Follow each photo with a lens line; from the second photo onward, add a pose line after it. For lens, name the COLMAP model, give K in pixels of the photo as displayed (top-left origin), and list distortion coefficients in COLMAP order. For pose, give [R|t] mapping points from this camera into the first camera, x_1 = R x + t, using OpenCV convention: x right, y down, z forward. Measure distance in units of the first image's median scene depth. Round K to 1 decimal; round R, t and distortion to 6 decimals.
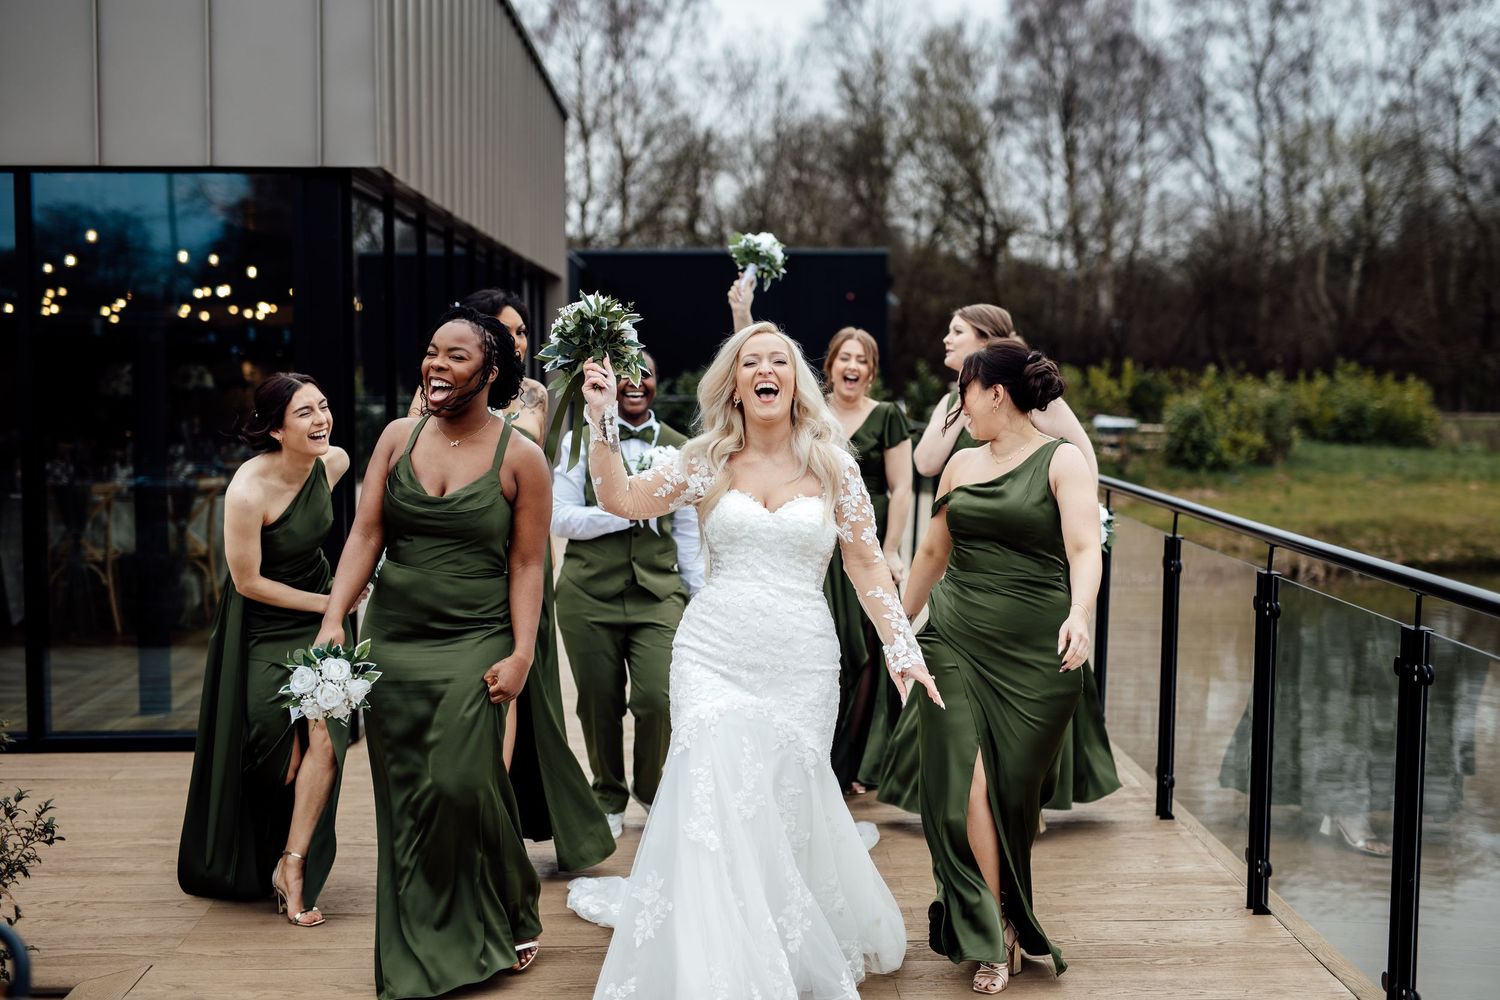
lens RADIAL K [[2337.2, 0, 855.4], [0, 2337.2, 519.8], [0, 0, 1]] dist [-0.004905, -0.073607]
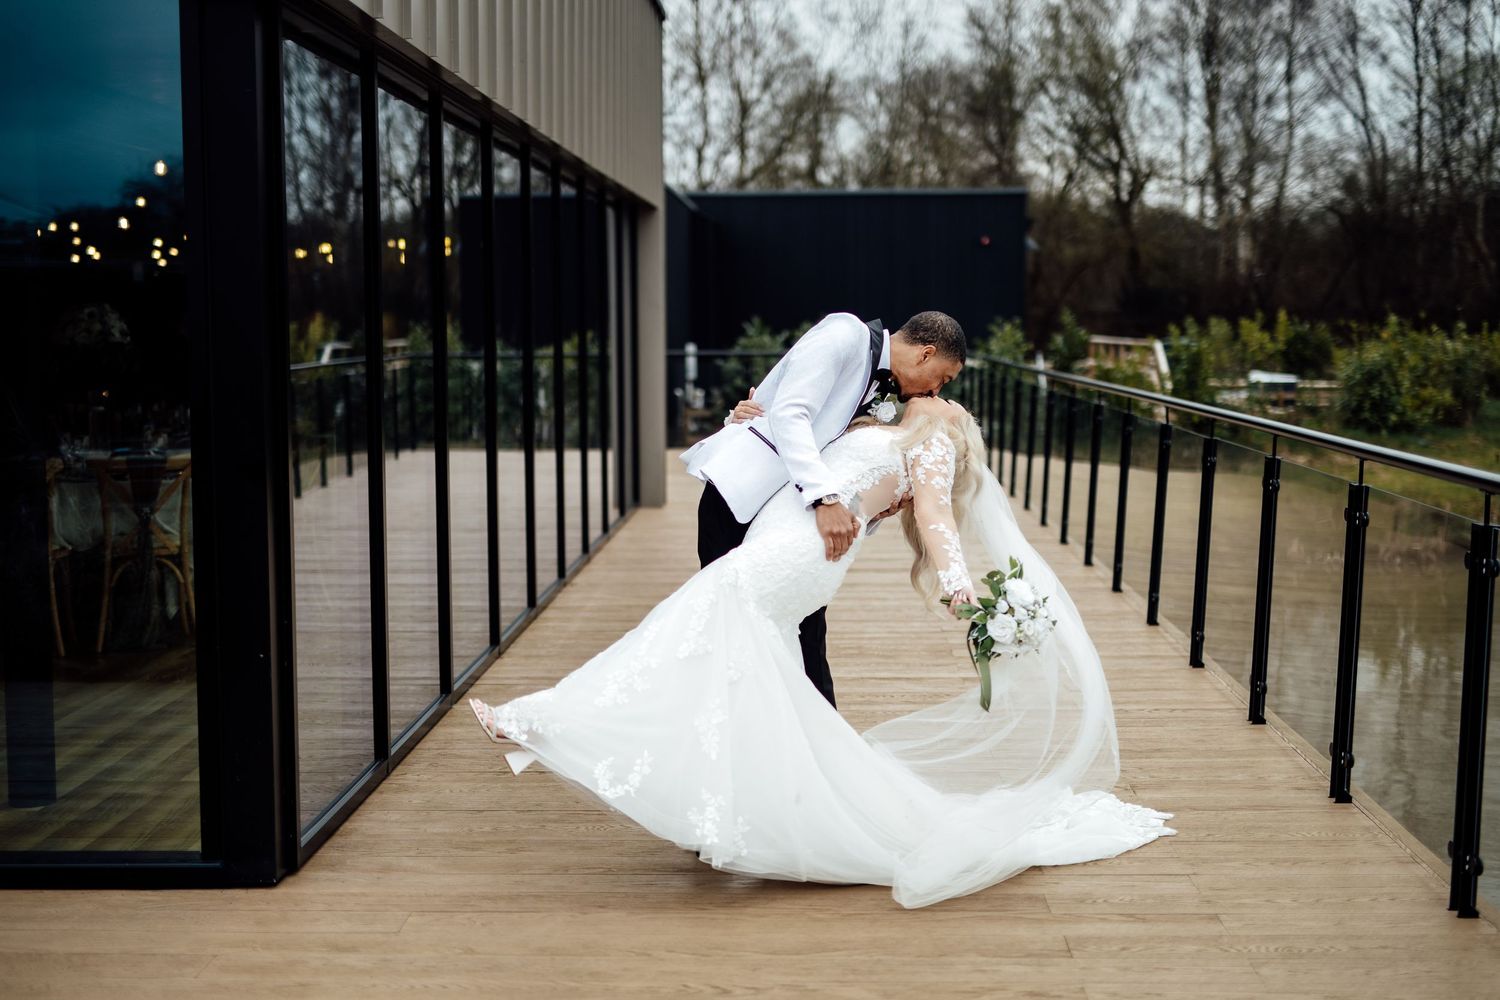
lens RADIAL K [[2184.1, 0, 785.2], [0, 2184.1, 448.1], [0, 0, 1]] dist [0.015413, 0.060542]
pose [[0.996601, 0.002351, -0.082343, -0.007423], [-0.003118, 0.999953, -0.009198, -0.004766], [0.082317, 0.009424, 0.996562, 0.108723]]
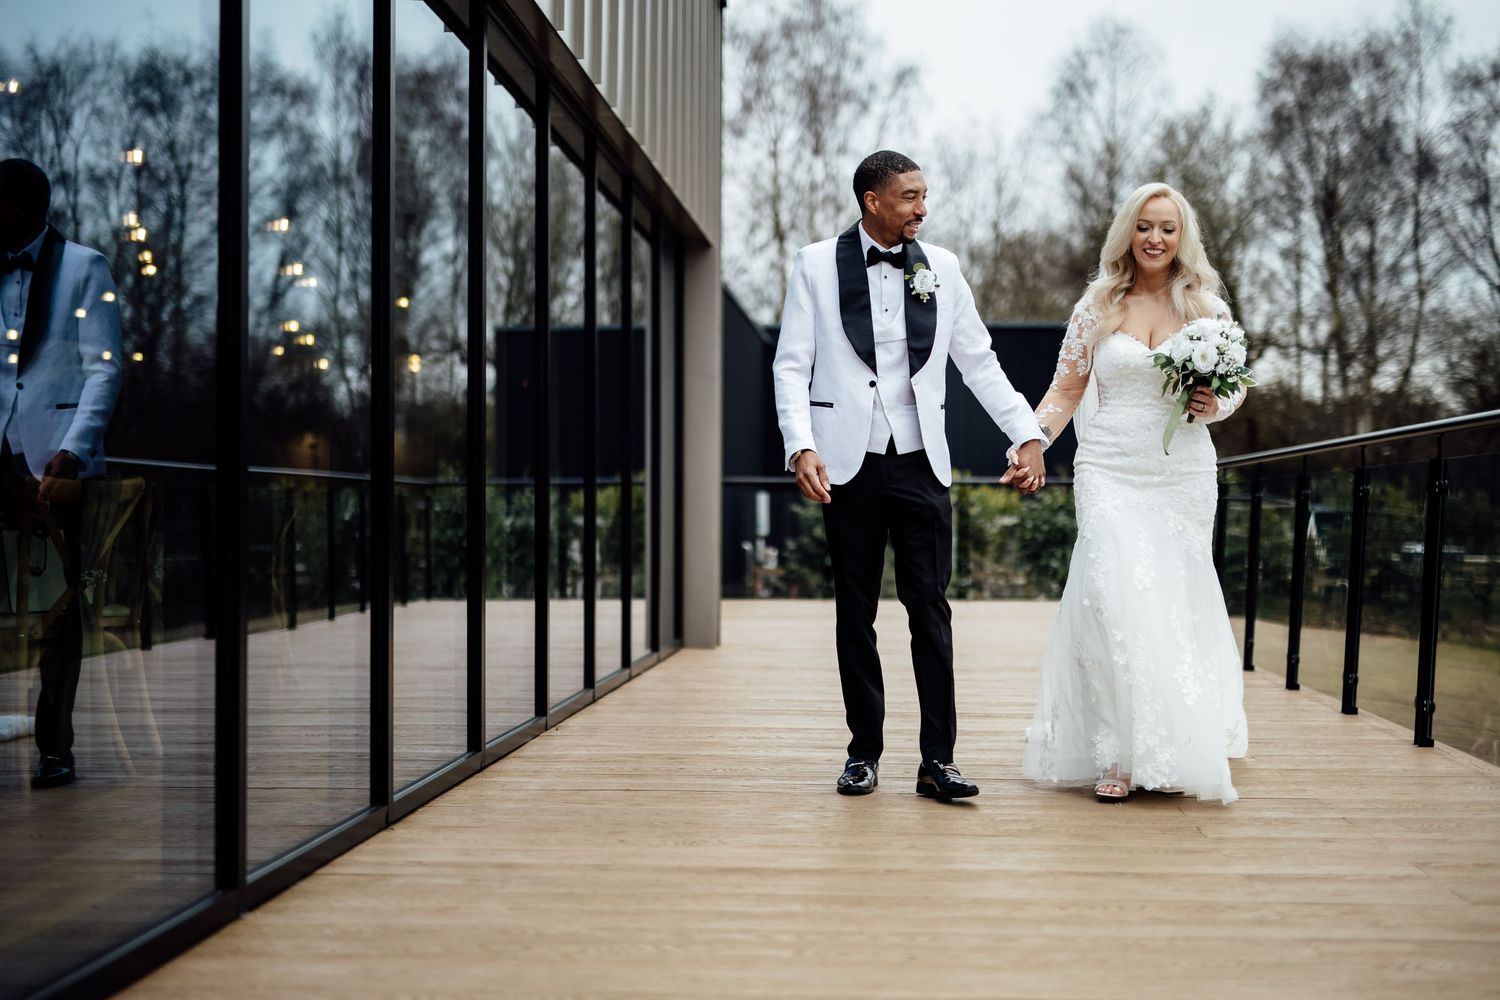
lens RADIAL K [[2060.2, 0, 743.8], [0, 2060.2, 452.7], [0, 0, 1]] dist [-0.002959, -0.038687]
pose [[0.990287, -0.003393, -0.138999, -0.020183], [-0.013000, 0.993063, -0.116860, 0.008838], [0.138431, 0.117532, 0.983373, 0.231314]]
